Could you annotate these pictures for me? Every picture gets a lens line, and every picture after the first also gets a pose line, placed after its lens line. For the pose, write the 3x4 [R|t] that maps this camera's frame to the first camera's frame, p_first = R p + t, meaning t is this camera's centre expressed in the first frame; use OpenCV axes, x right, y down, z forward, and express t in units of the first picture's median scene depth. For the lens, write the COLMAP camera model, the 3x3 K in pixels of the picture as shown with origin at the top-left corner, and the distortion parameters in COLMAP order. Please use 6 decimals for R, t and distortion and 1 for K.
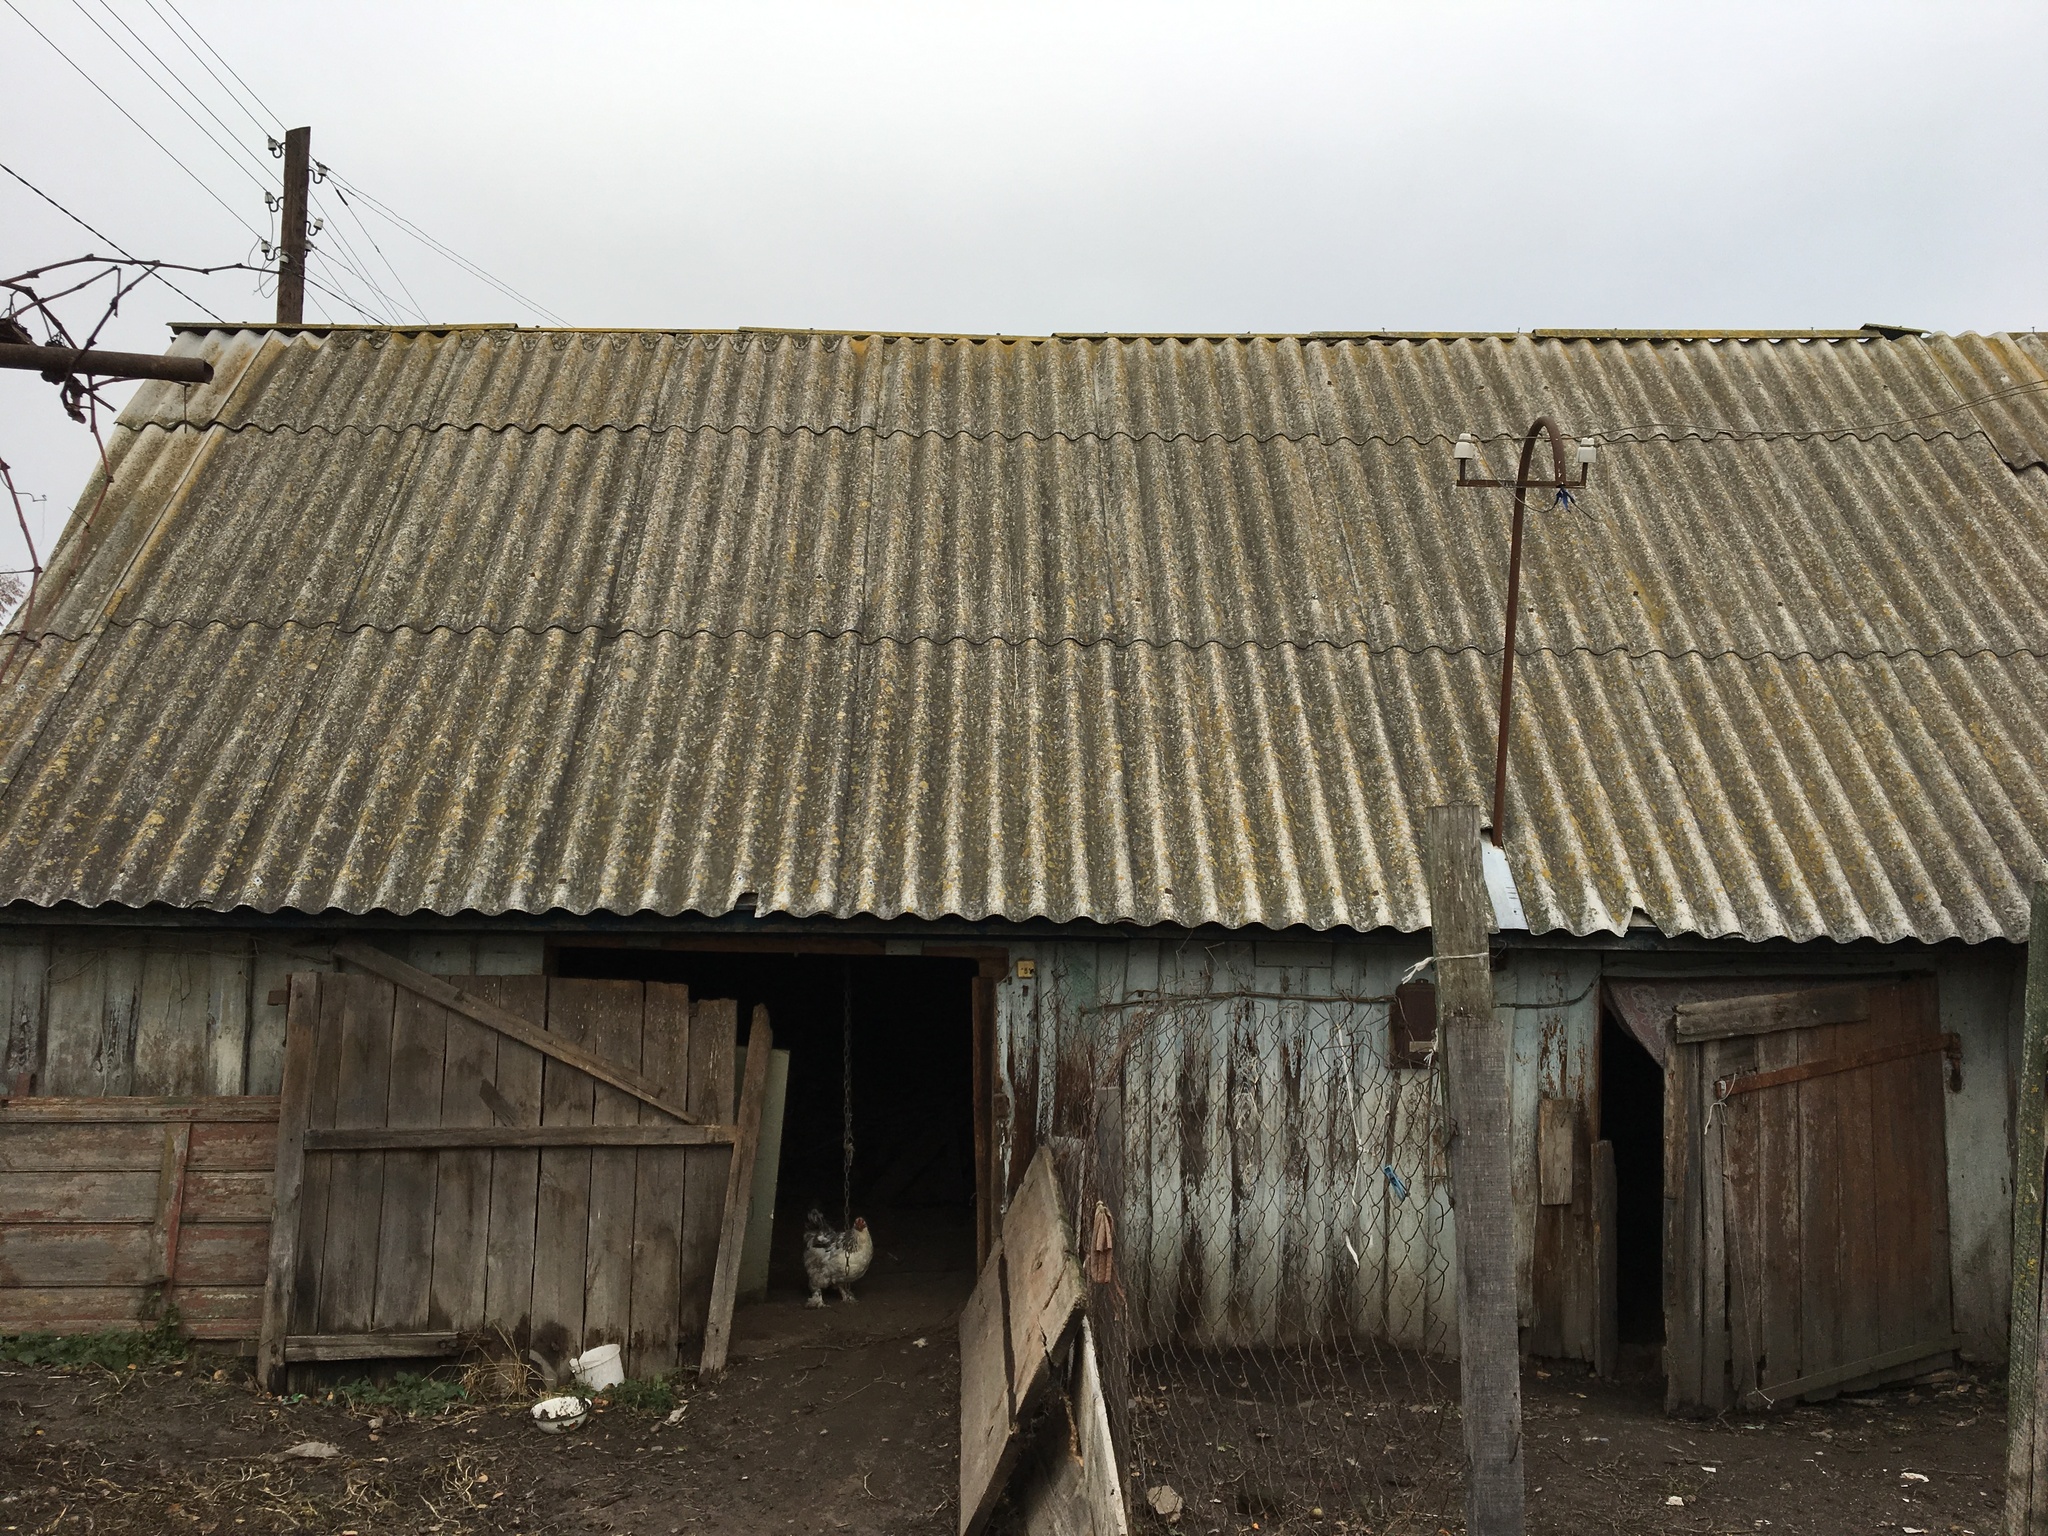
lens RADIAL K [[1720.7, 0, 1016.4], [0, 1720.7, 757.7], [0, 0, 1]] dist [0.125907, -0.226114]
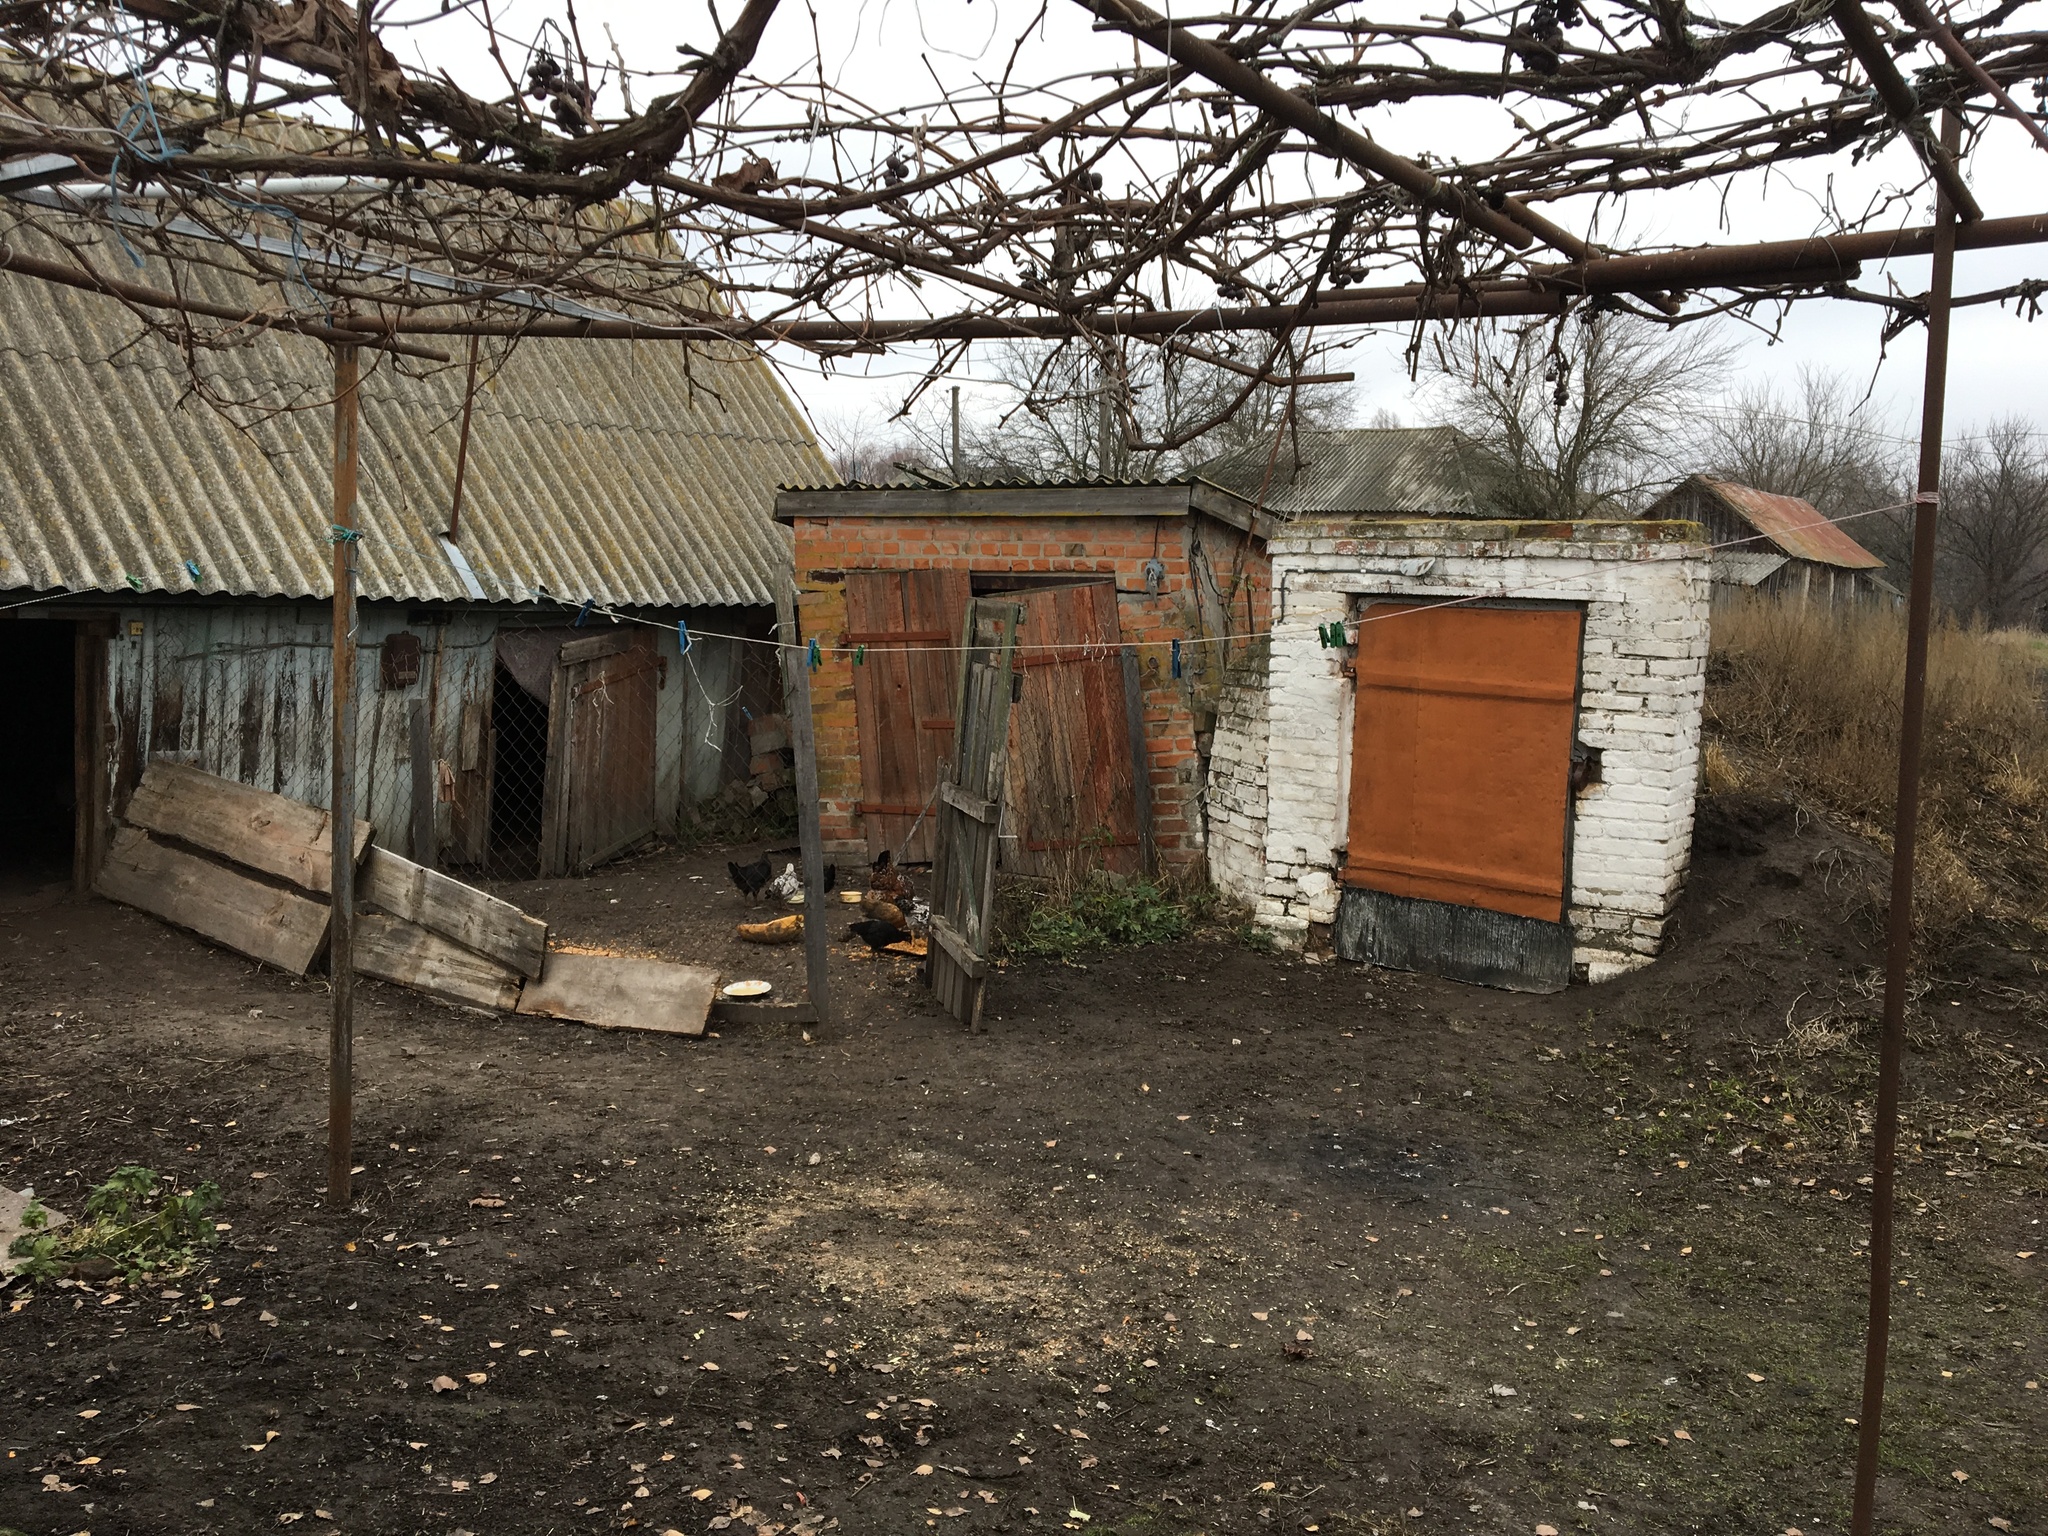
lens RADIAL K [[1720.7, 0, 1016.4], [0, 1720.7, 757.7], [0, 0, 1]] dist [0.125907, -0.226114]
pose [[0.600237, -0.072259, 0.796551, -0.653769], [-0.084806, 0.984547, 0.153218, -0.040605], [-0.795313, -0.159519, 0.584834, -0.320667]]
